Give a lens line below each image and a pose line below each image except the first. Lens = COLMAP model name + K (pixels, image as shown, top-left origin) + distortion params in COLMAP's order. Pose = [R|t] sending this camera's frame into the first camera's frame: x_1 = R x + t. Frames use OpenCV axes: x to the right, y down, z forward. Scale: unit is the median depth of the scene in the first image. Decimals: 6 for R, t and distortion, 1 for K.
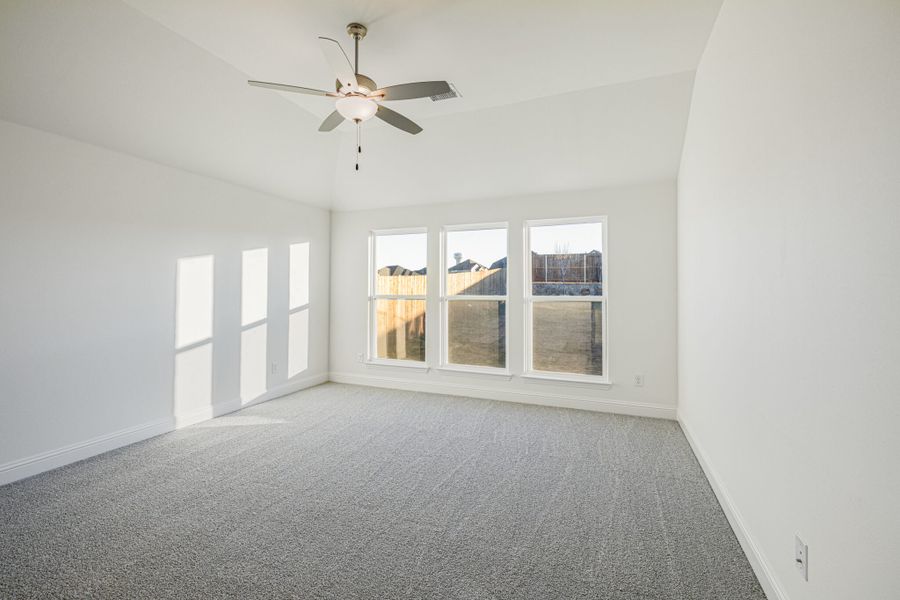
lens RADIAL K [[406.2, 0, 450.0], [0, 406.2, 286.6], [0, 0, 1]] dist [0.031912, -0.000200]
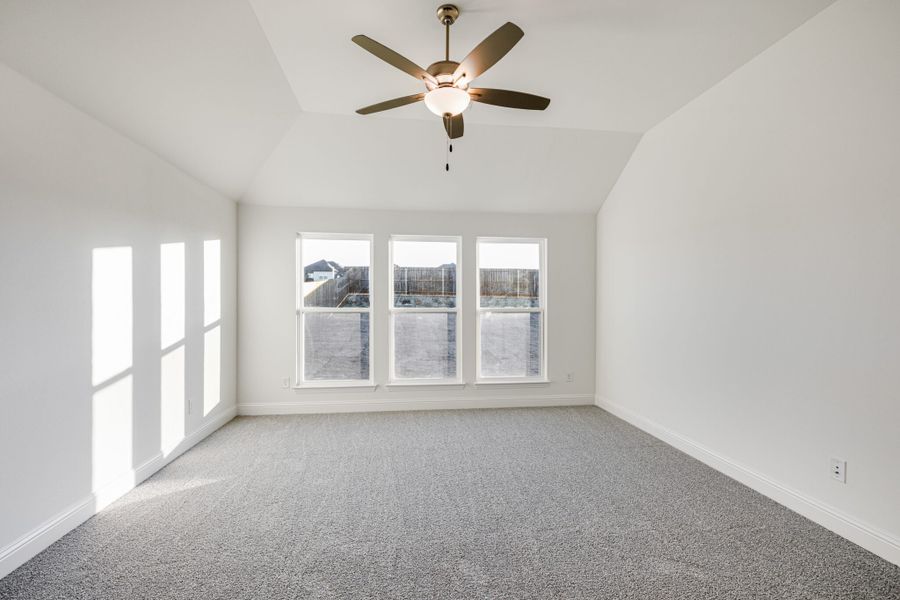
lens RADIAL K [[390.5, 0, 450.0], [0, 390.5, 300.0], [0, 0, 1]] dist [-0.001042, -0.000361]
pose [[0.869461, 0.004288, 0.493983, -0.323239], [-0.006503, 0.999975, 0.002766, 0.000776], [-0.493959, -0.005617, 0.869467, 0.127670]]
